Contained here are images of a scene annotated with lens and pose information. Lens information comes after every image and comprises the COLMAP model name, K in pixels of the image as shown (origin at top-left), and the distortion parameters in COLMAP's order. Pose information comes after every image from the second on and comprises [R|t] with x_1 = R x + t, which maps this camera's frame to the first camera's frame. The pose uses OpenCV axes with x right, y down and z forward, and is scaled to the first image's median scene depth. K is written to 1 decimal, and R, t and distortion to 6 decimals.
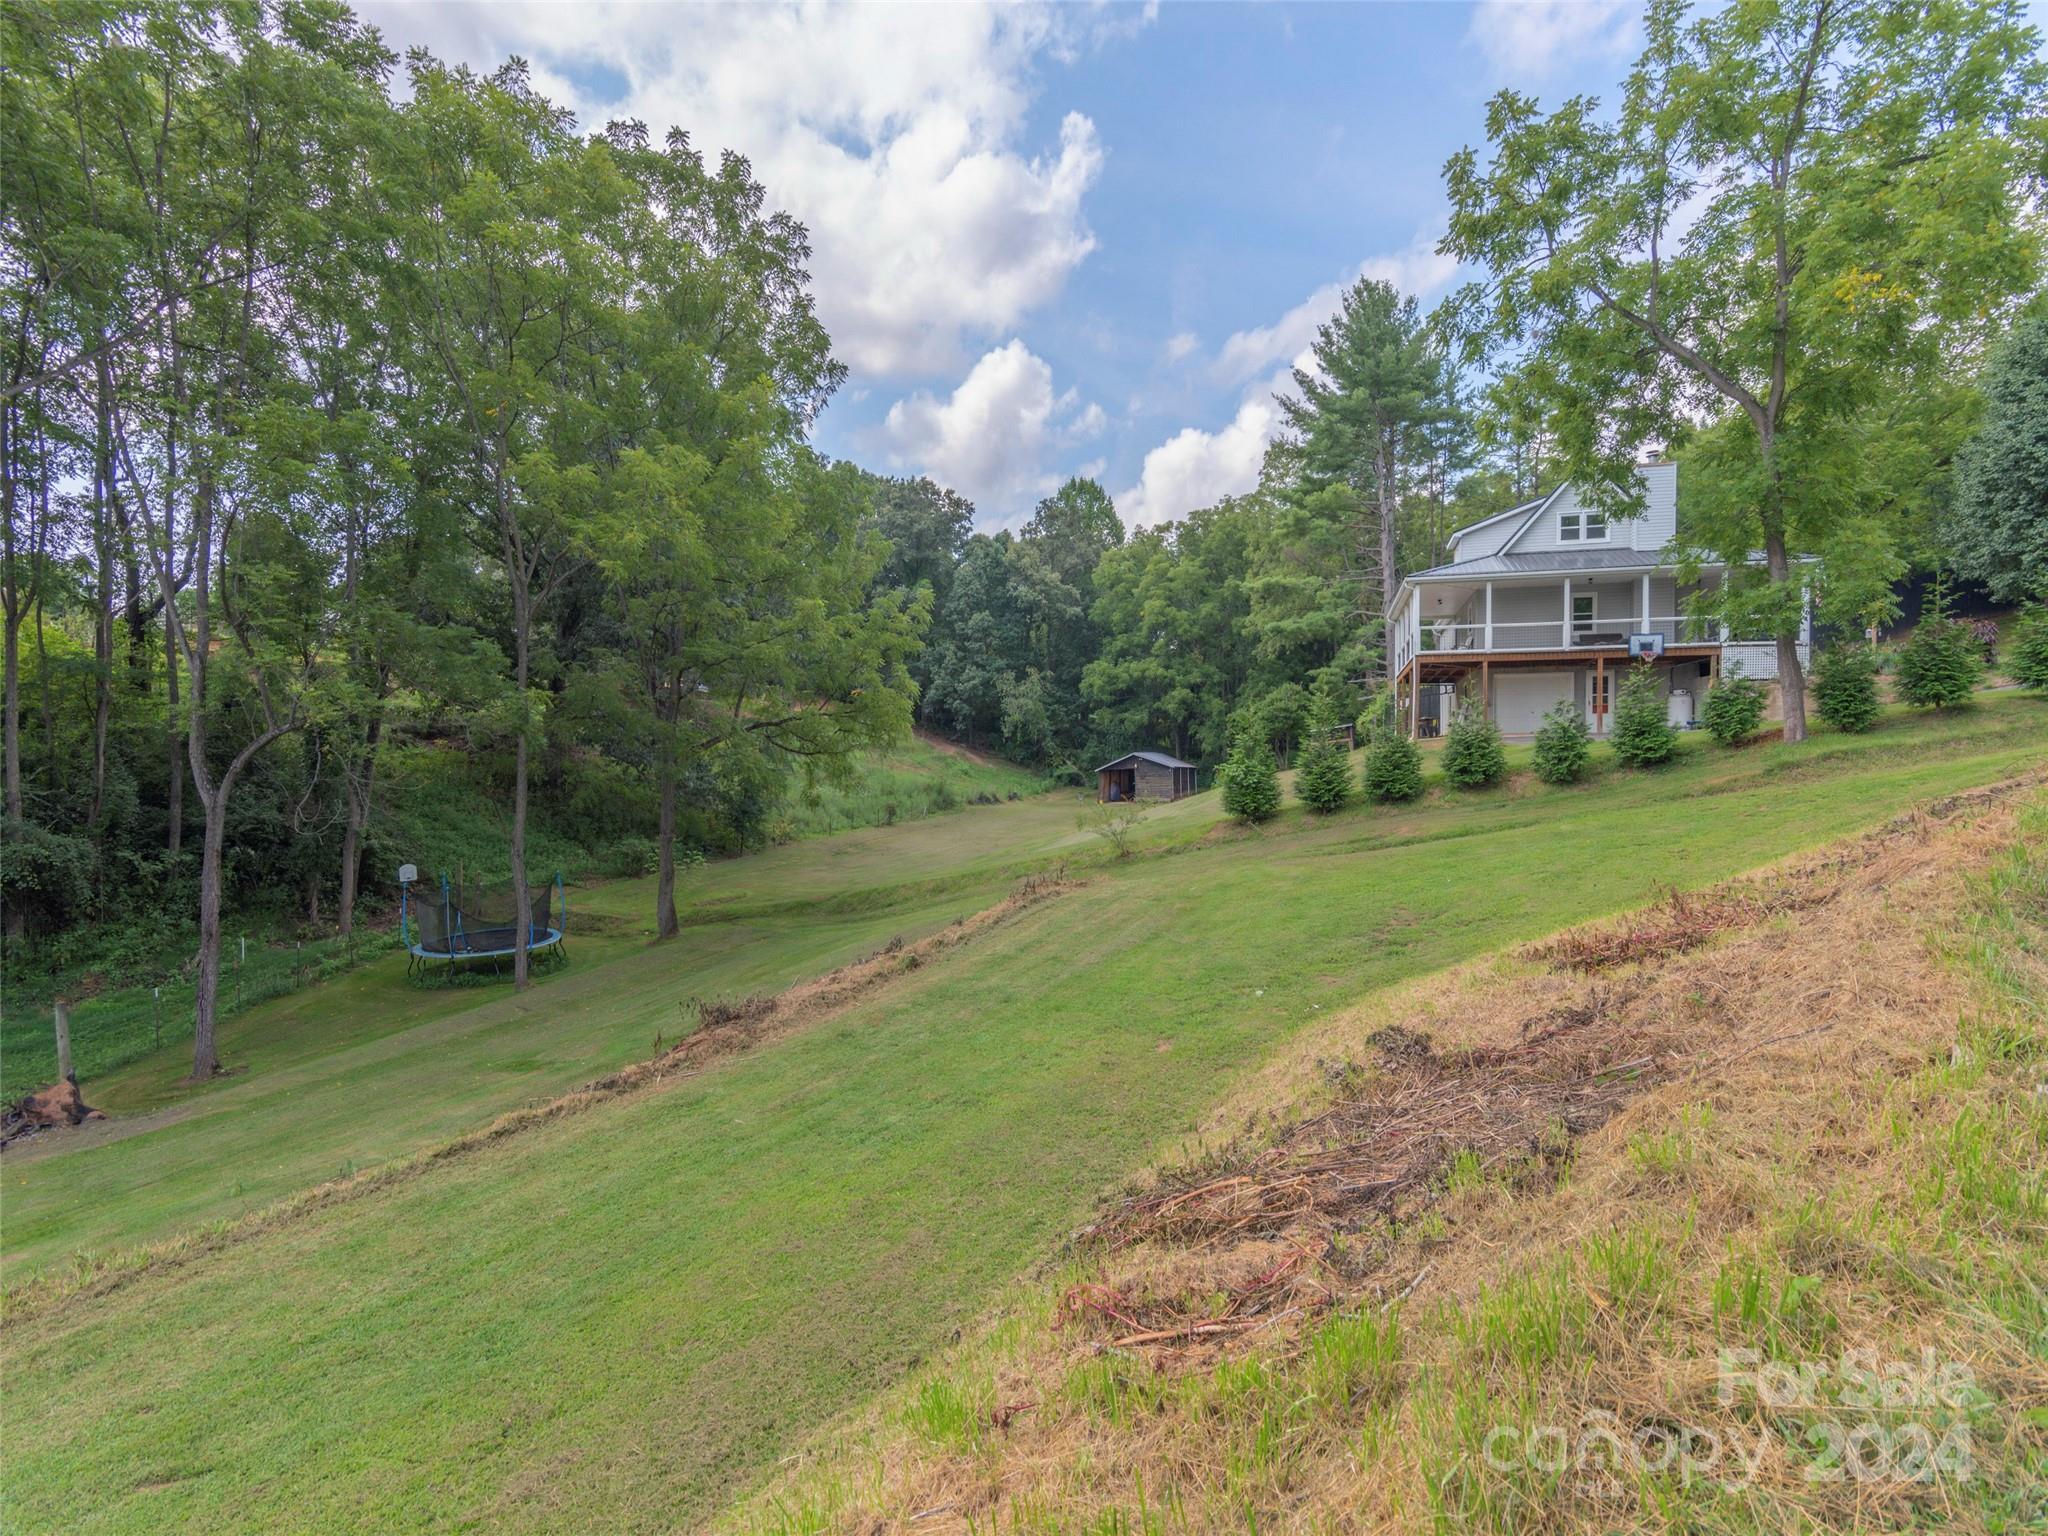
lens RADIAL K [[999.9, 0, 1034.5], [0, 999.9, 773.6], [0, 0, 1]] dist [0.007448, -0.001091]
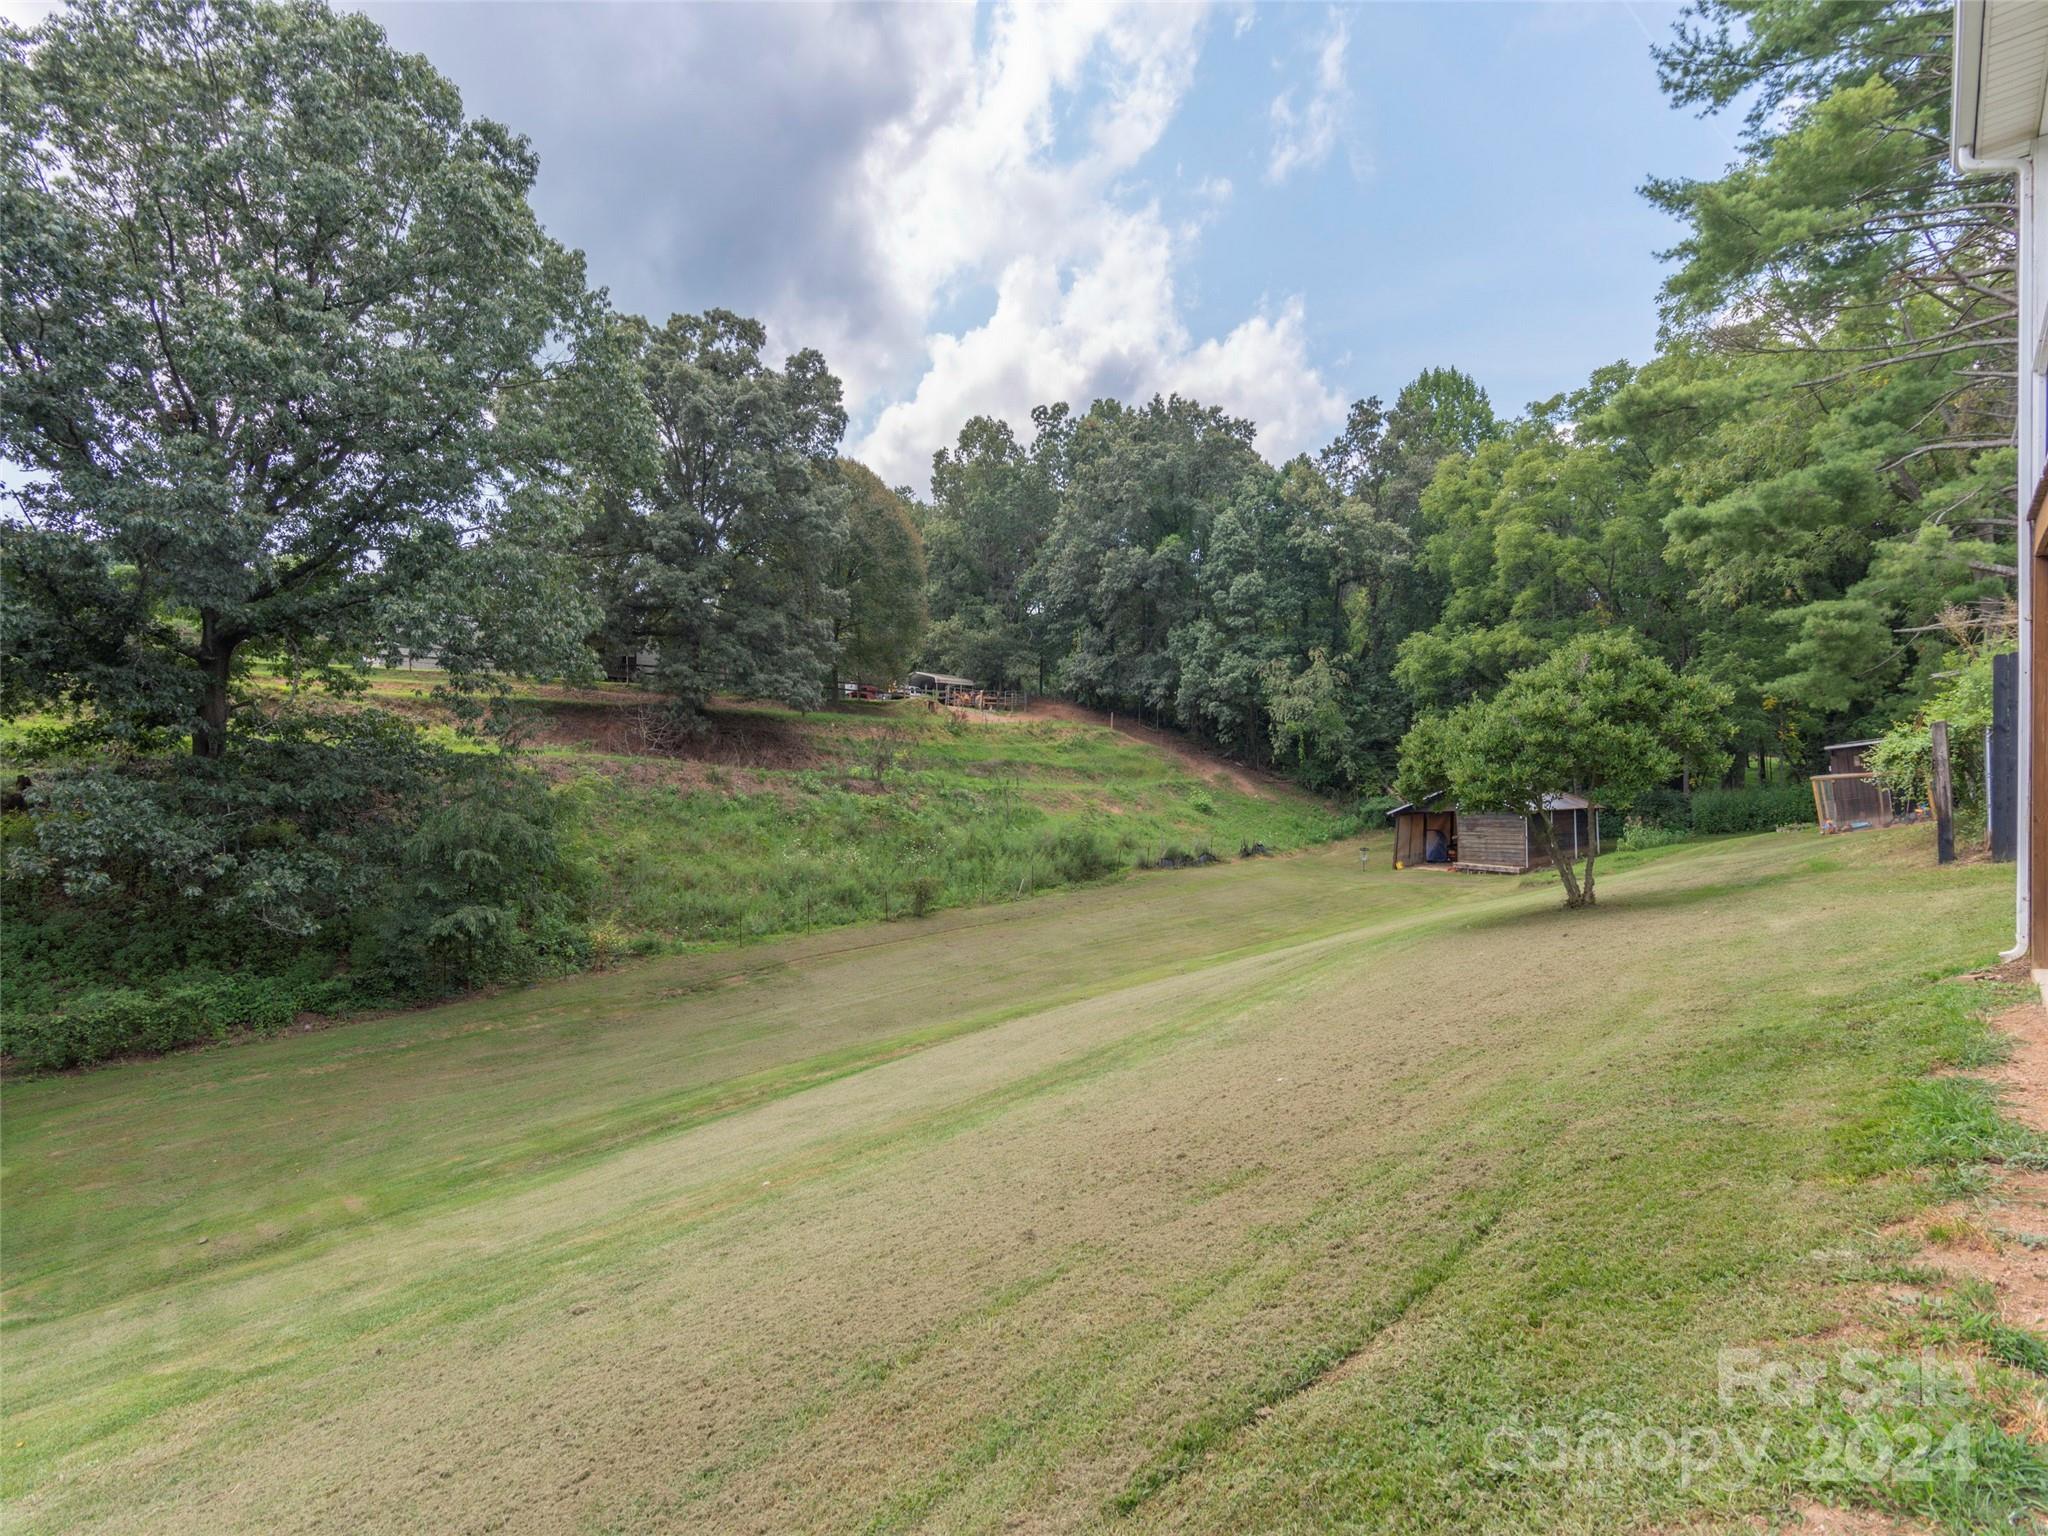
lens RADIAL K [[999.9, 0, 1024.7], [0, 999.9, 769.2], [0, 0, 1]] dist [0.007448, -0.001091]
pose [[0.896234, 0.001098, -0.443580, 0.118232], [-0.003778, 0.999980, -0.005159, -0.022737], [0.443565, 0.006300, 0.896220, 0.324456]]
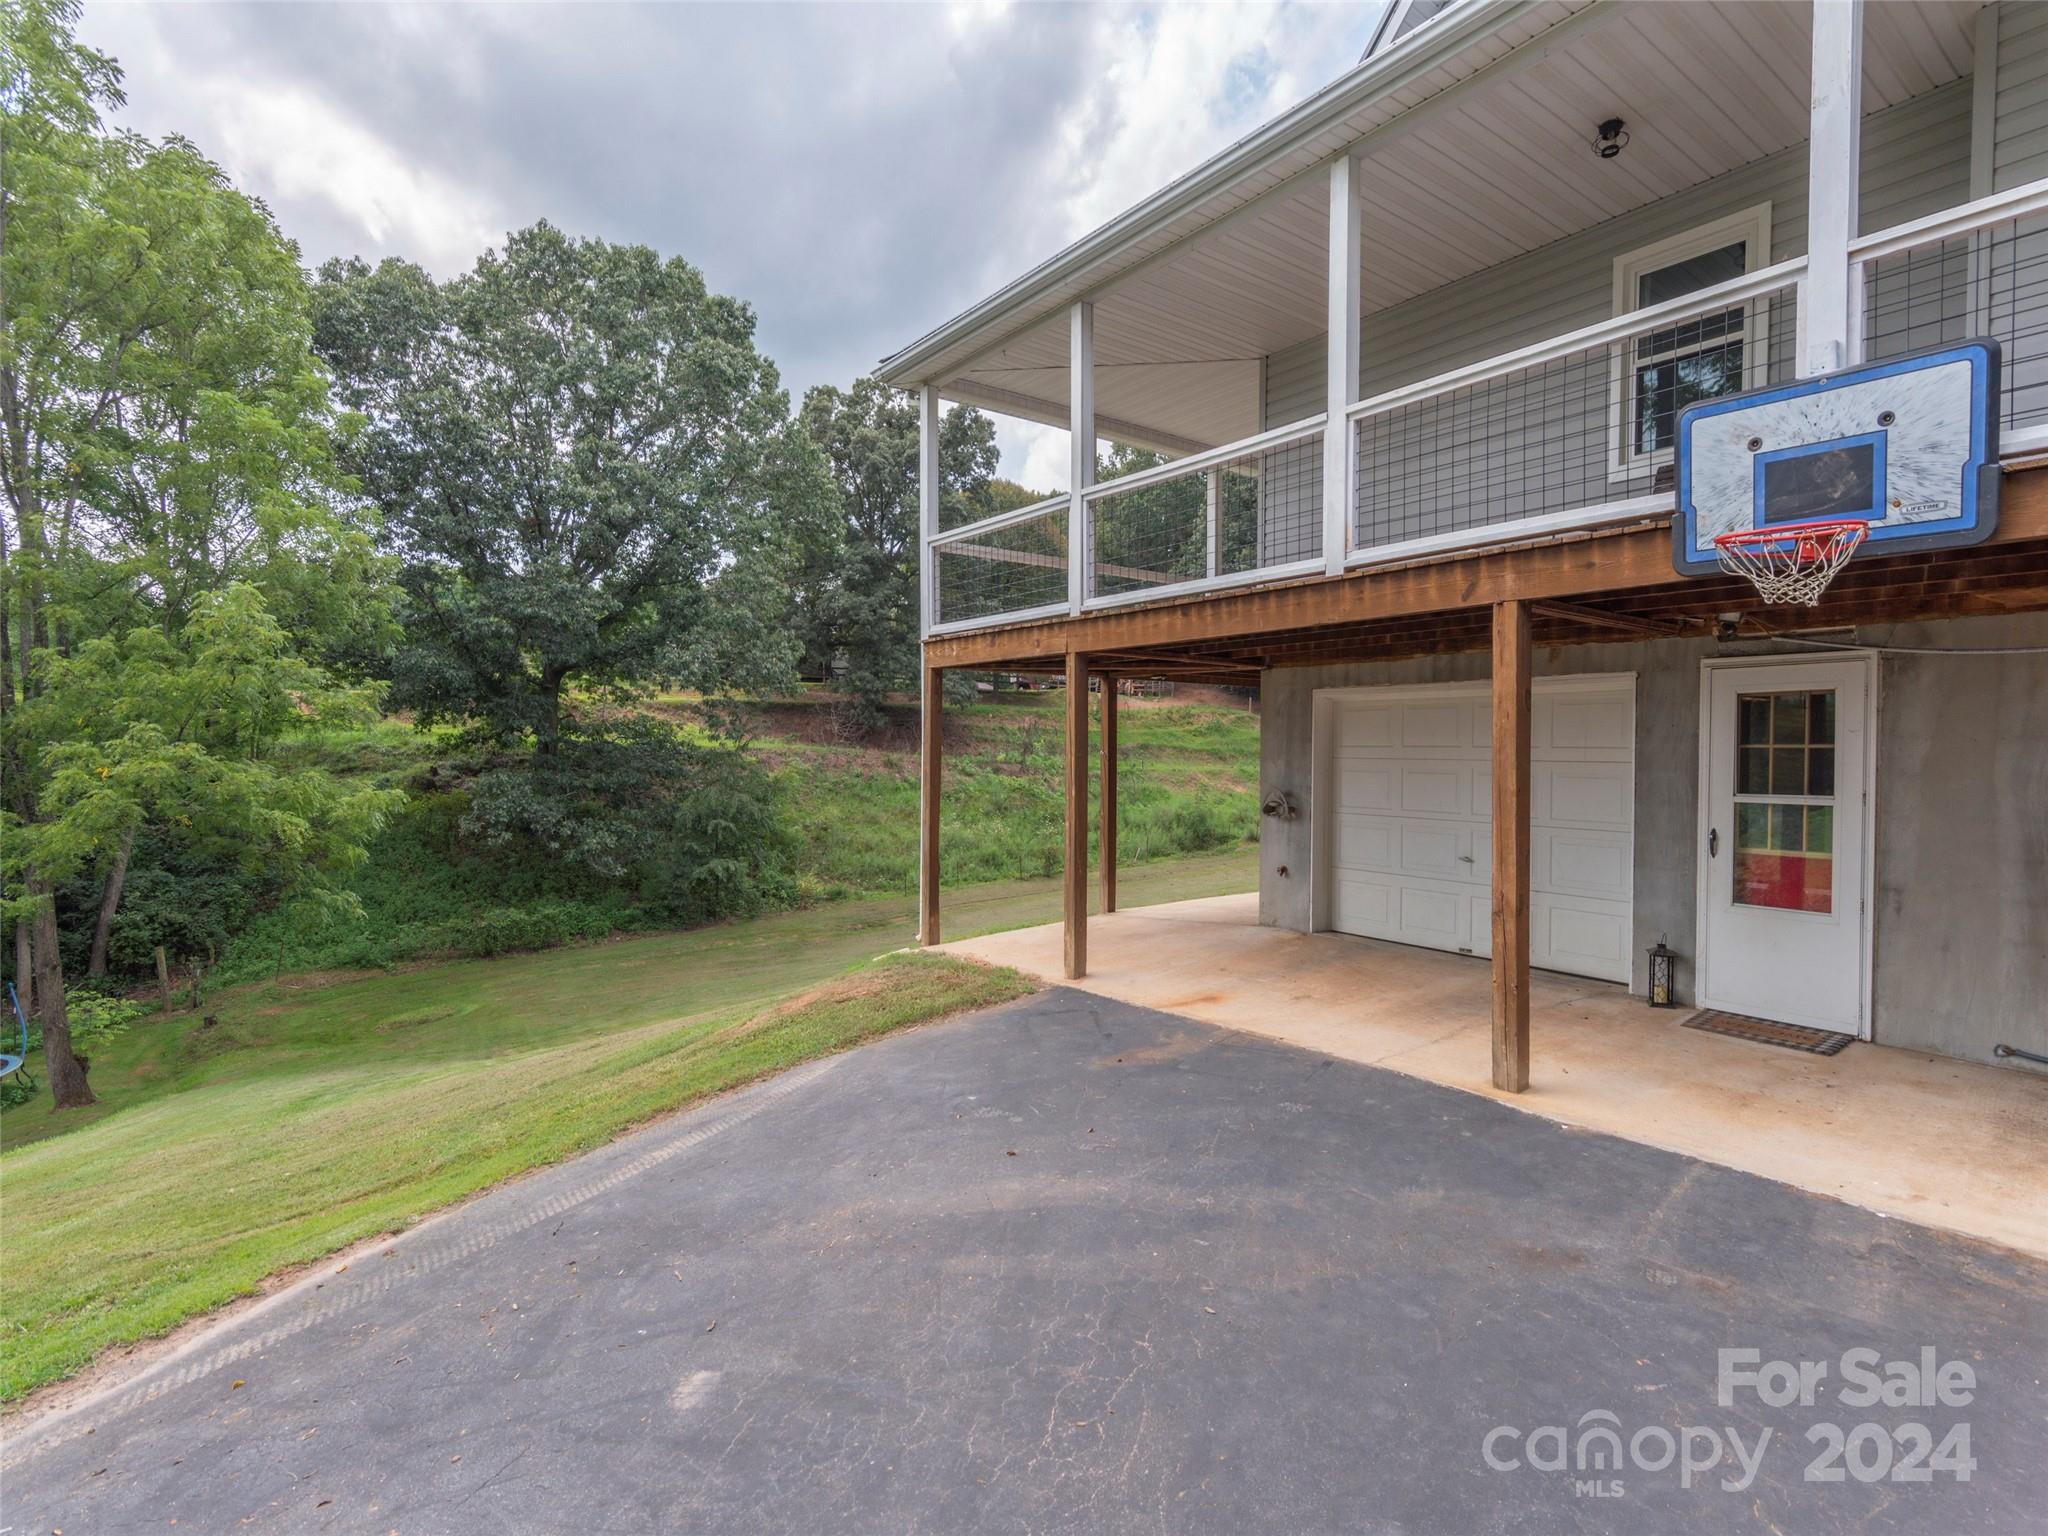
lens RADIAL K [[999.9, 0, 1015.0], [0, 999.9, 759.9], [0, 0, 1]] dist [0.007448, -0.001091]
pose [[0.793186, 0.006164, -0.608948, 0.190559], [0.001680, 0.999923, 0.012310, -0.029473], [0.608977, -0.010787, 0.793114, 0.264188]]
